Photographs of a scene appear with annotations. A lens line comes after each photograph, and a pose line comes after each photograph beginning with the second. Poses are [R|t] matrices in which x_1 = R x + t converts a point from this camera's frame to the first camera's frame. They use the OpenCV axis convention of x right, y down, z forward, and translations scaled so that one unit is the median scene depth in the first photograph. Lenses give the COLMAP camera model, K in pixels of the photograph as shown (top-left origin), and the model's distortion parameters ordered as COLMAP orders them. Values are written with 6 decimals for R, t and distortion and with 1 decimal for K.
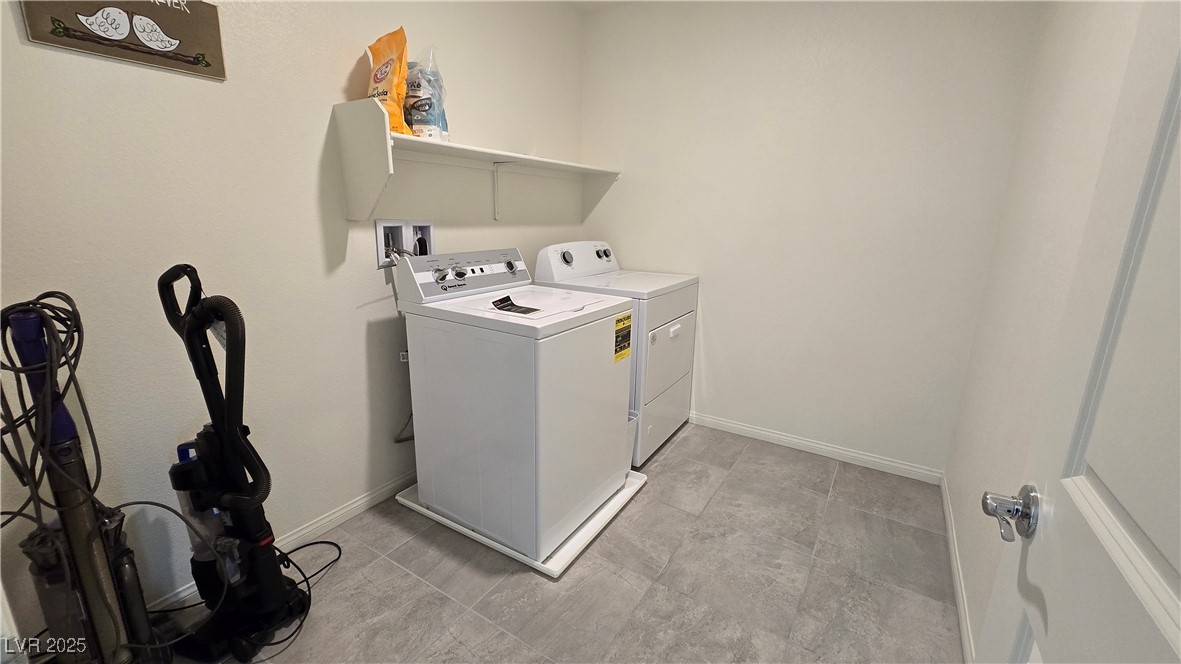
lens RADIAL K [[467.7, 0, 590.5], [0, 467.7, 332.0], [0, 0, 1]] dist [0.000534, 0.000052]
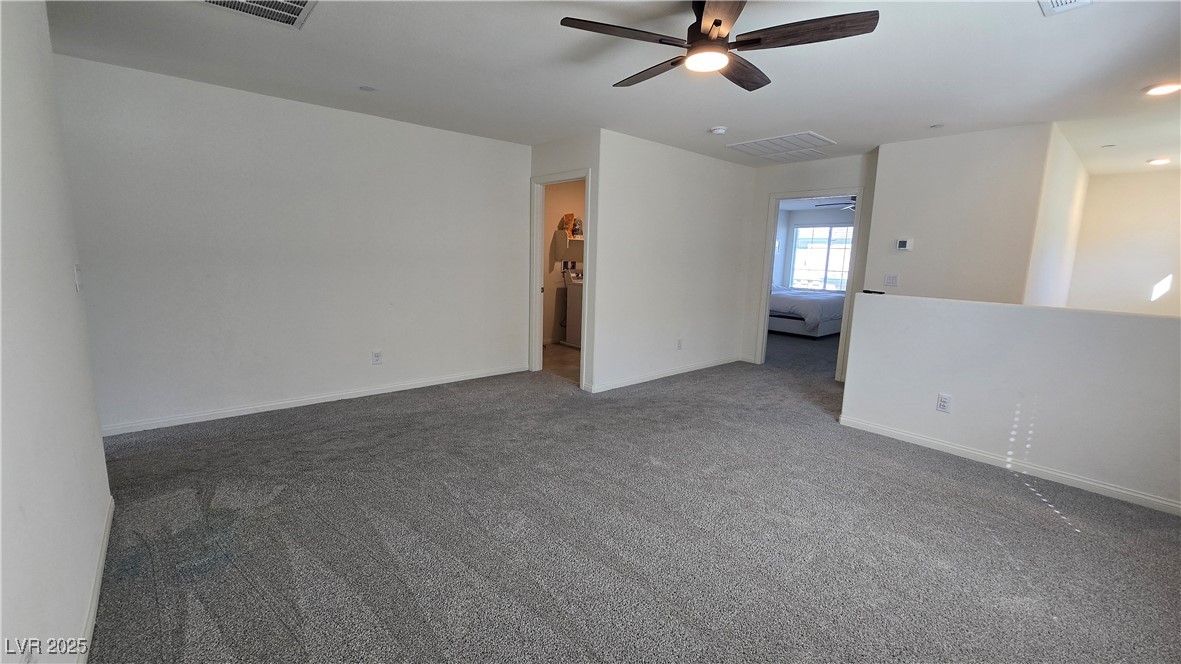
lens RADIAL K [[484.6, 0, 584.5], [0, 484.6, 331.2], [0, 0, 1]] dist [-0.001788, -0.000165]
pose [[0.954068, 0.058223, -0.293879, 0.883877], [-0.081413, 0.994406, -0.067292, 0.577328], [0.288317, 0.088127, 0.953471, -2.597043]]
